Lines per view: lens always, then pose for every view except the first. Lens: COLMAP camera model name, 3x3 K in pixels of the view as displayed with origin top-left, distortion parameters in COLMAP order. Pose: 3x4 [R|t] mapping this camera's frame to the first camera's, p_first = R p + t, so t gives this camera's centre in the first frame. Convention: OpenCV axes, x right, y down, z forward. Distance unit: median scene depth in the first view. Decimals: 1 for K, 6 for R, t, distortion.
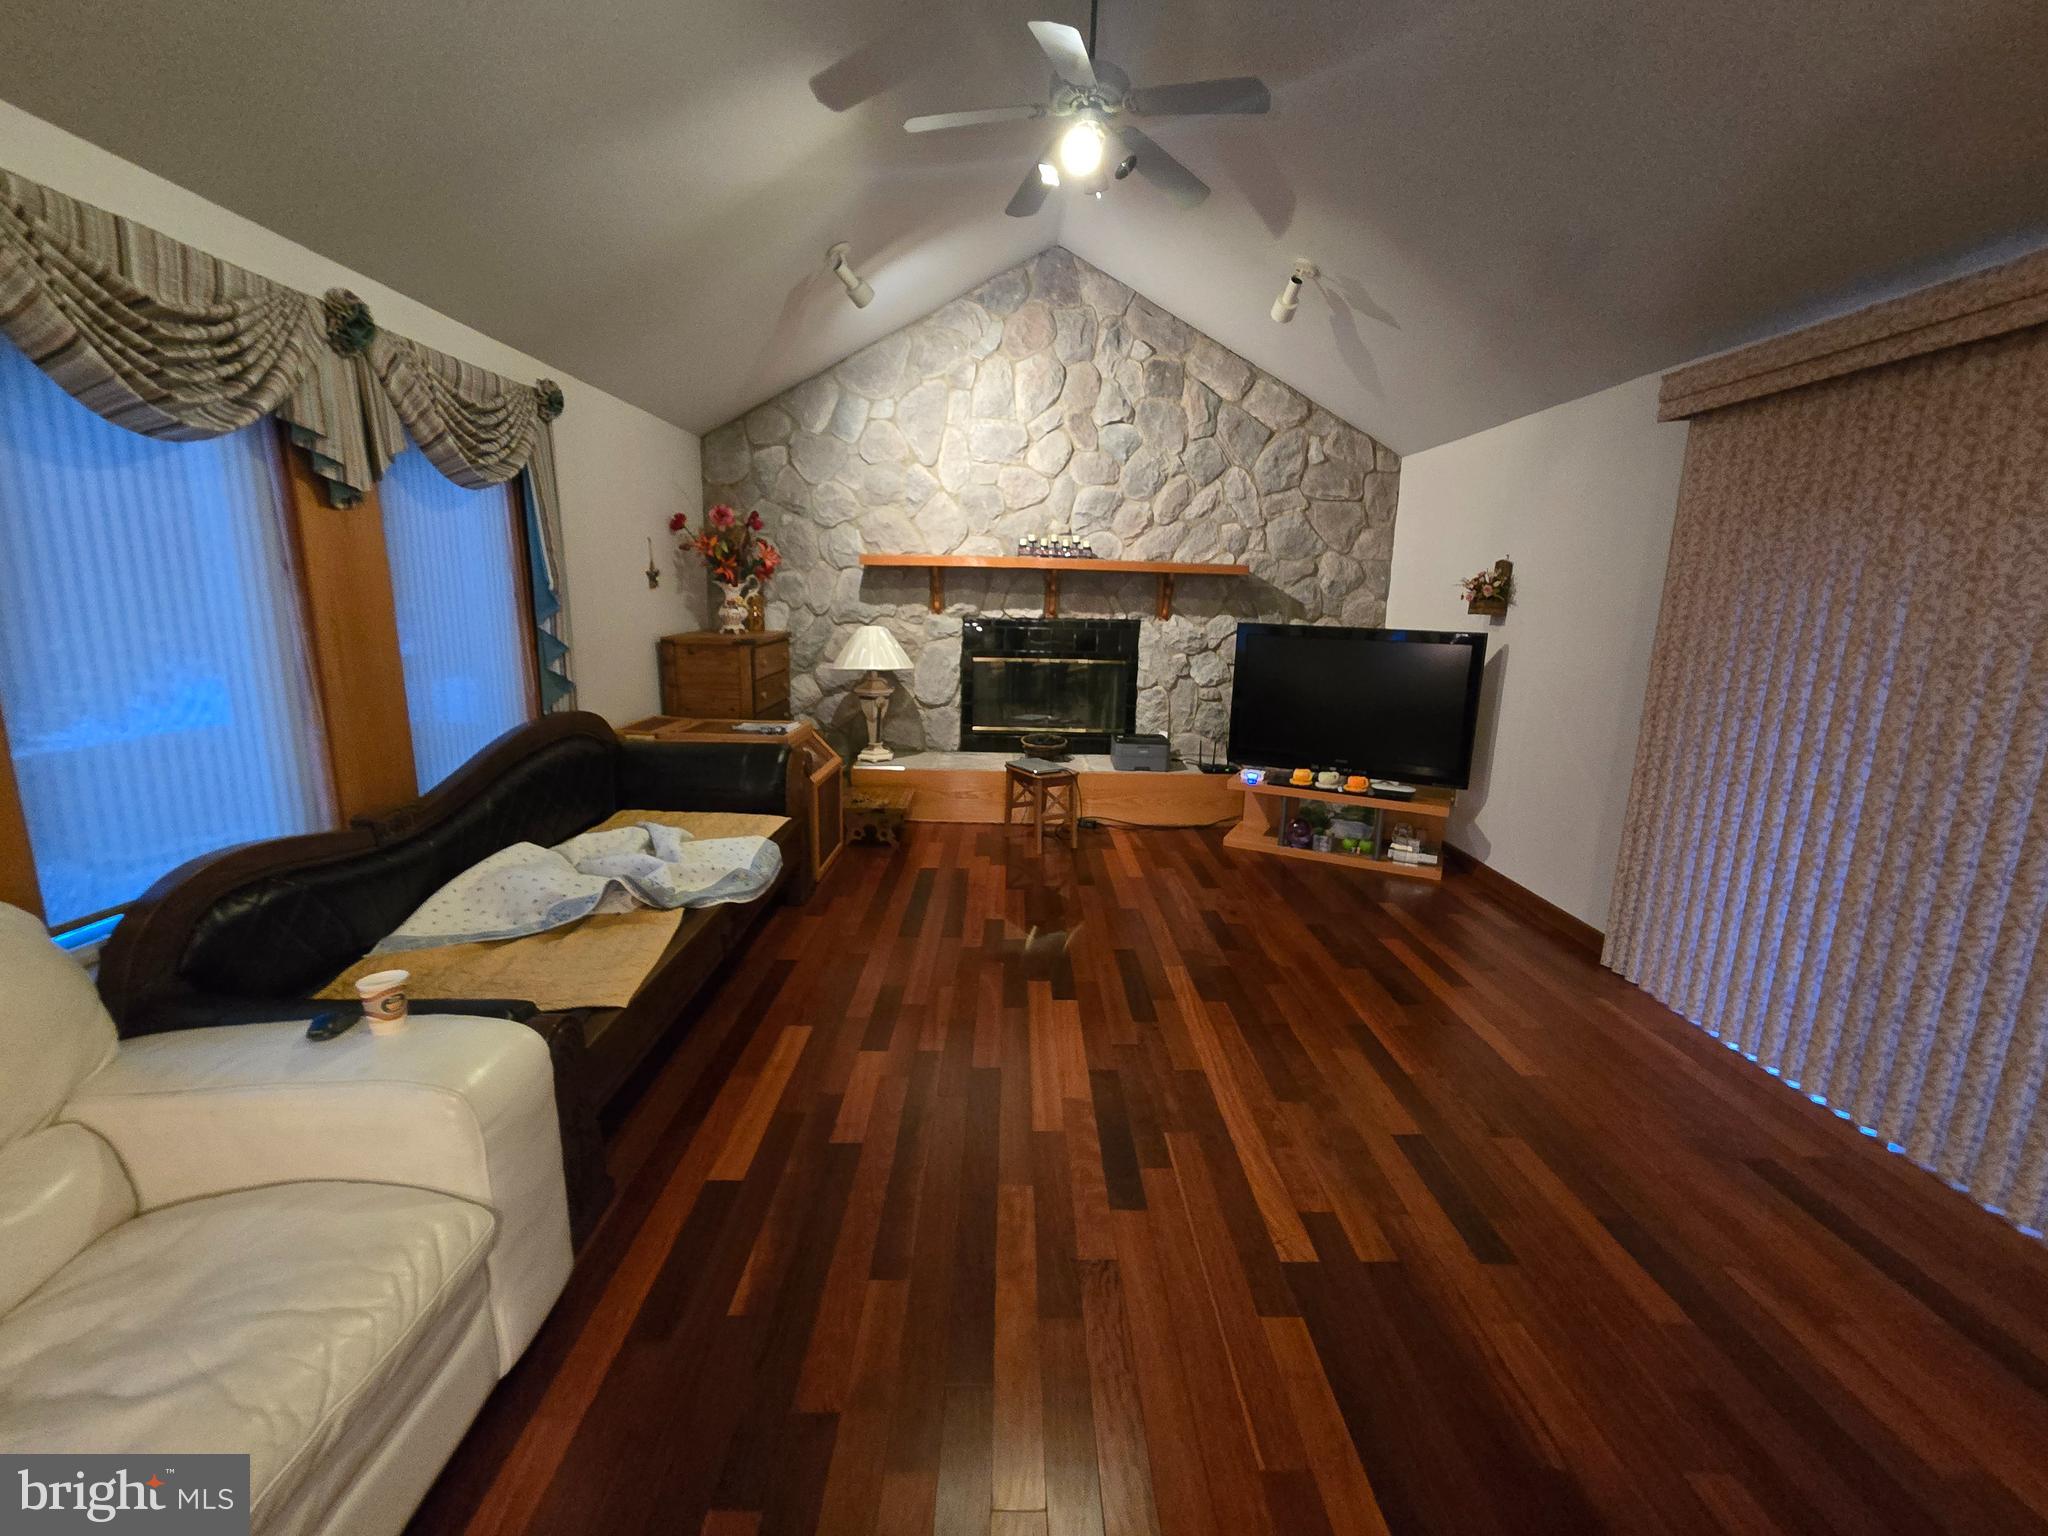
lens RADIAL K [[823.4, 0, 1024.0], [0, 823.4, 768.0], [0, 0, 1]] dist [-0.015140, 0.000115]
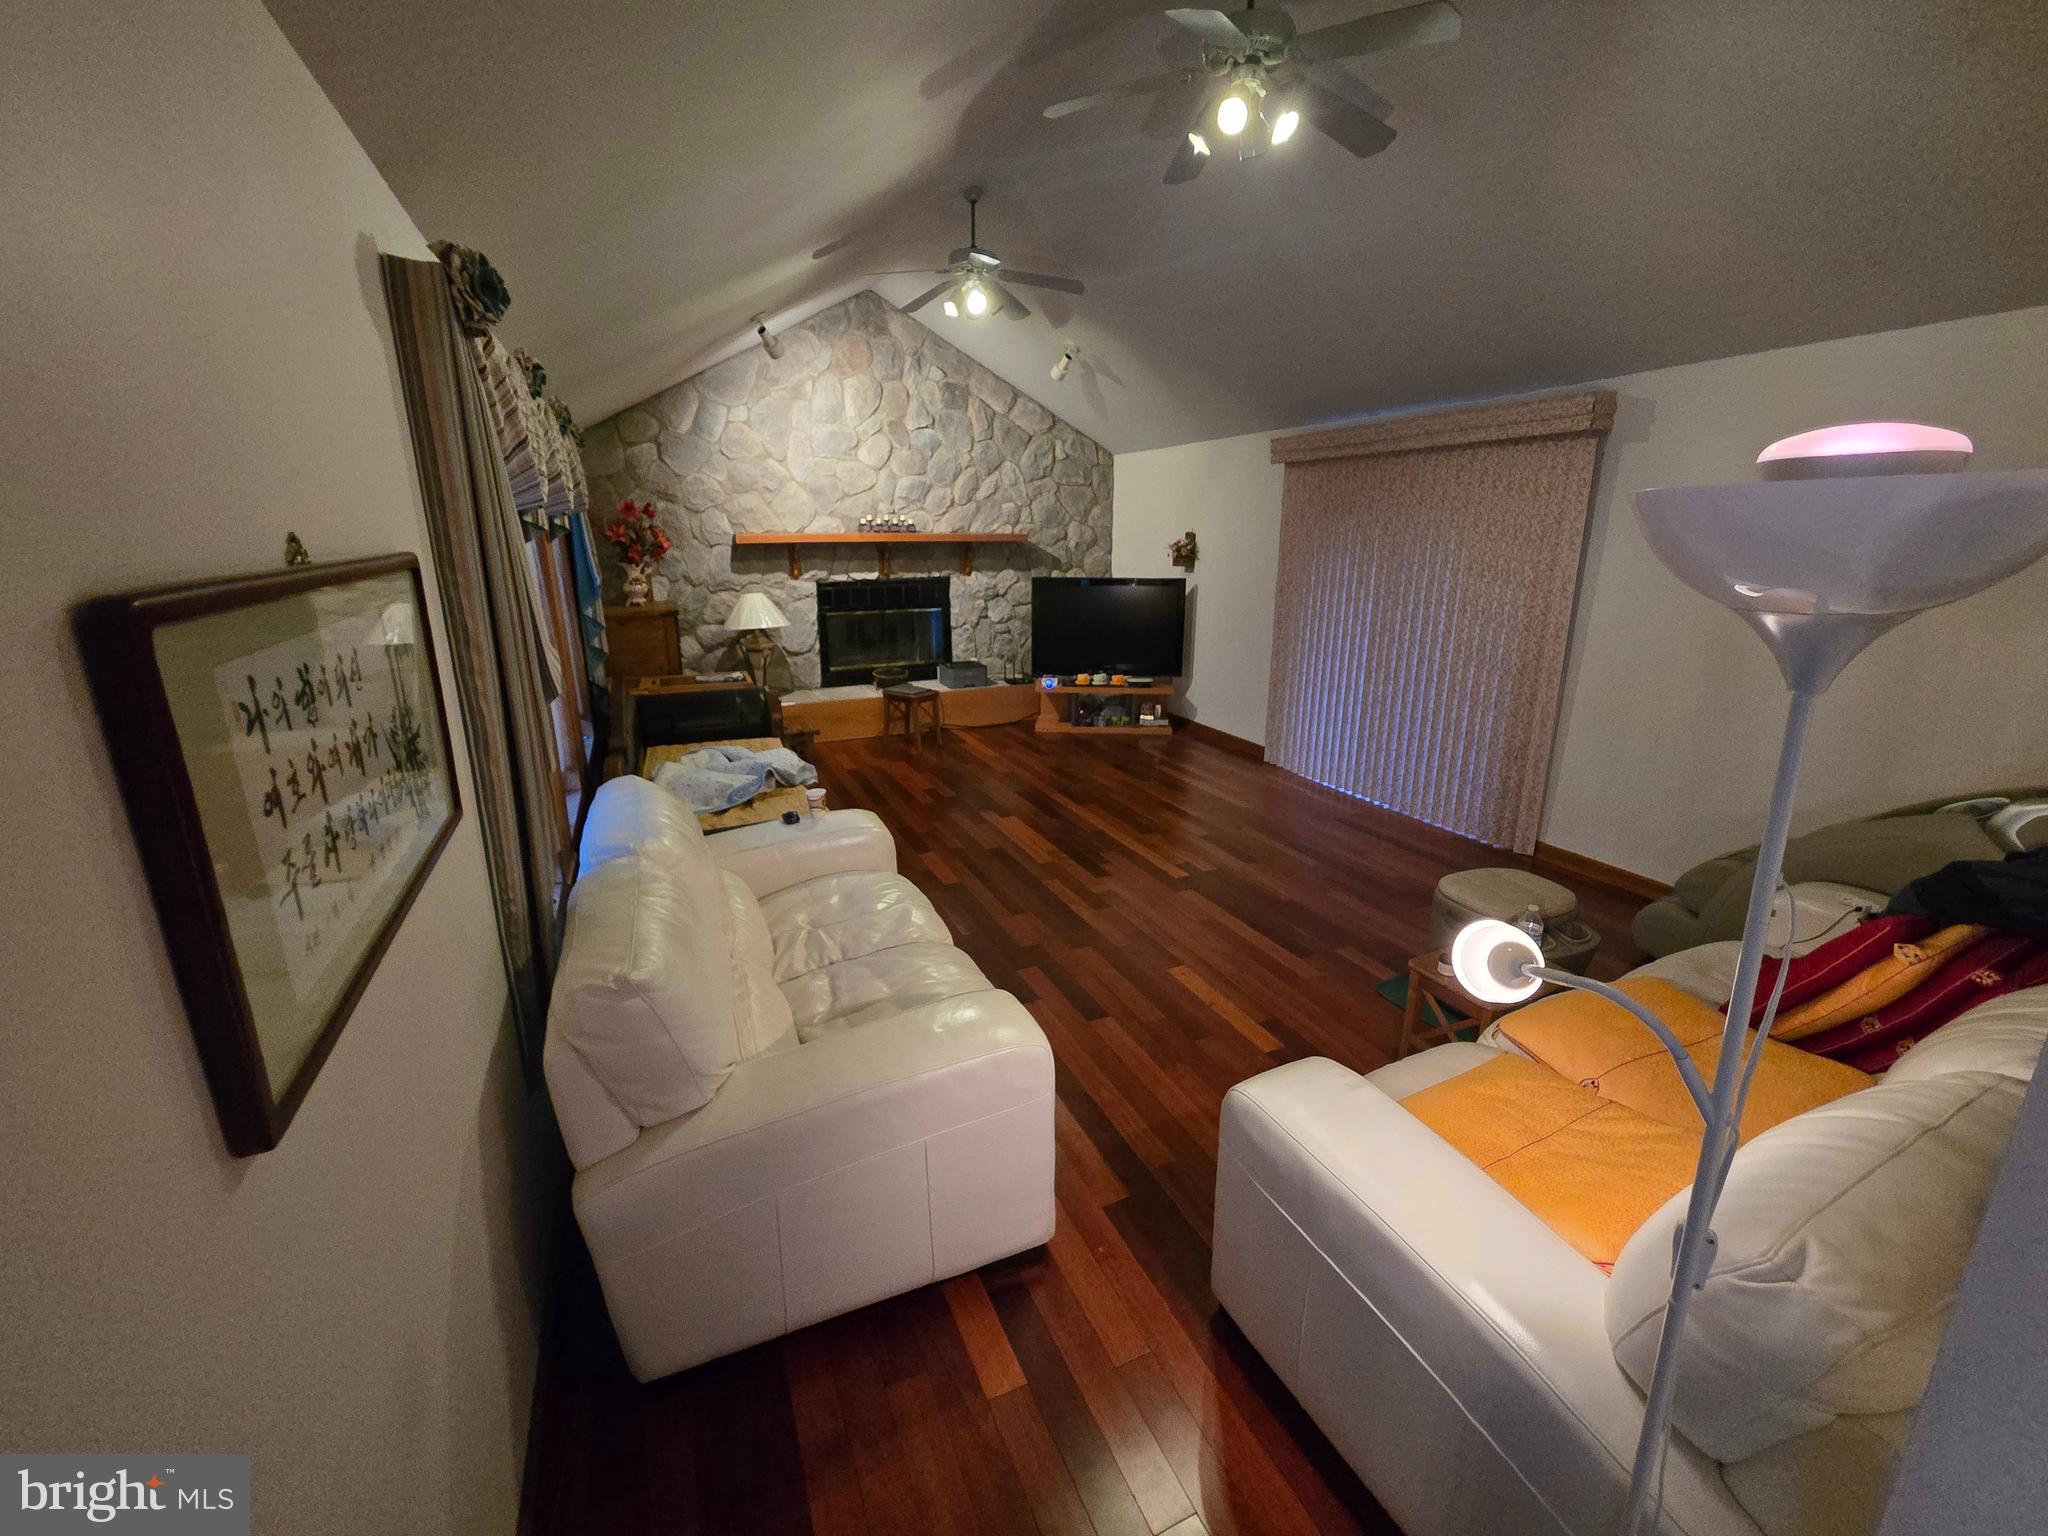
lens RADIAL K [[823.4, 0, 1024.0], [0, 823.4, 768.0], [0, 0, 1]] dist [-0.015140, 0.000115]
pose [[0.920835, -0.133000, 0.366570, -0.294935], [0.104982, 0.989884, 0.095434, 0.014643], [-0.375555, -0.049396, 0.925483, -0.317673]]
